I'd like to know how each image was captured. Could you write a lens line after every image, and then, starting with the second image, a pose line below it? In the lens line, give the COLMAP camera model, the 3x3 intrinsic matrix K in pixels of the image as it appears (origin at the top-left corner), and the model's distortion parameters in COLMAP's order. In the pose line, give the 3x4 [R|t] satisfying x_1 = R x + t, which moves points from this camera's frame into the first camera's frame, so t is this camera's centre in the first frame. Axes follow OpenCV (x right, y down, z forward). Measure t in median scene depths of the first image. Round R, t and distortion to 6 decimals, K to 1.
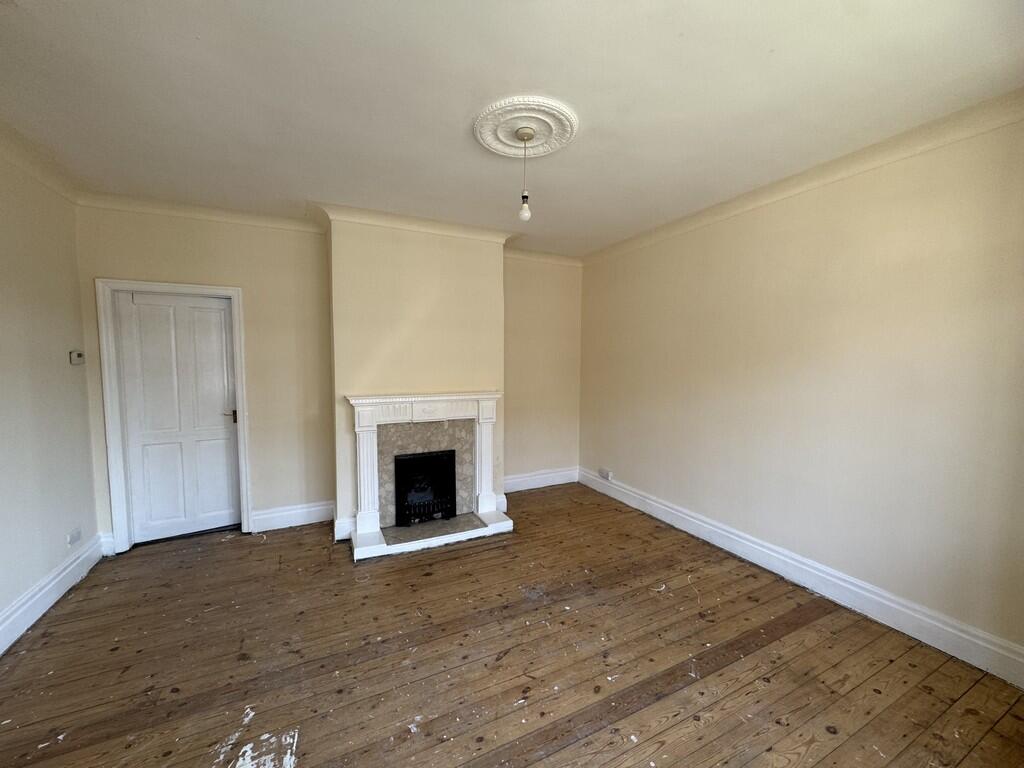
lens RADIAL K [[404.9, 0, 512.1], [0, 404.9, 383.1], [0, 0, 1]] dist [-0.004205, 0.000827]
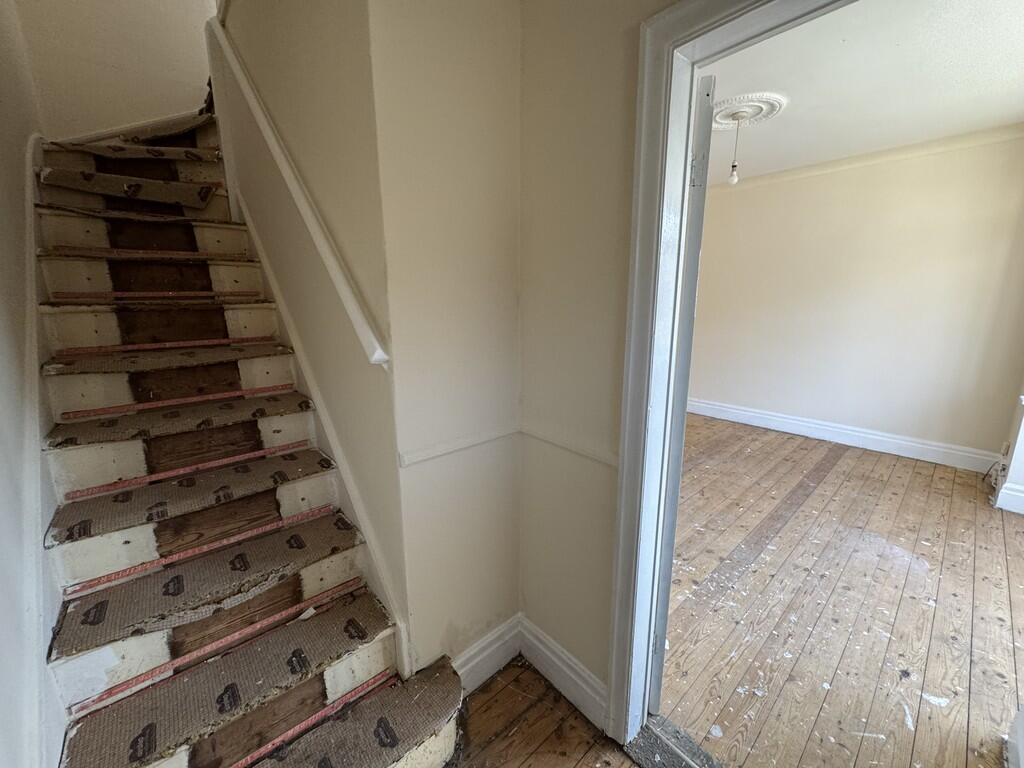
lens RADIAL K [[404.9, 0, 512.7], [0, 404.9, 385.3], [0, 0, 1]] dist [-0.004205, 0.000827]
pose [[0.966588, -0.070048, 0.246577, -0.931566], [0.032046, 0.987412, 0.154888, 0.023697], [-0.254323, -0.141811, 0.956666, -0.174258]]
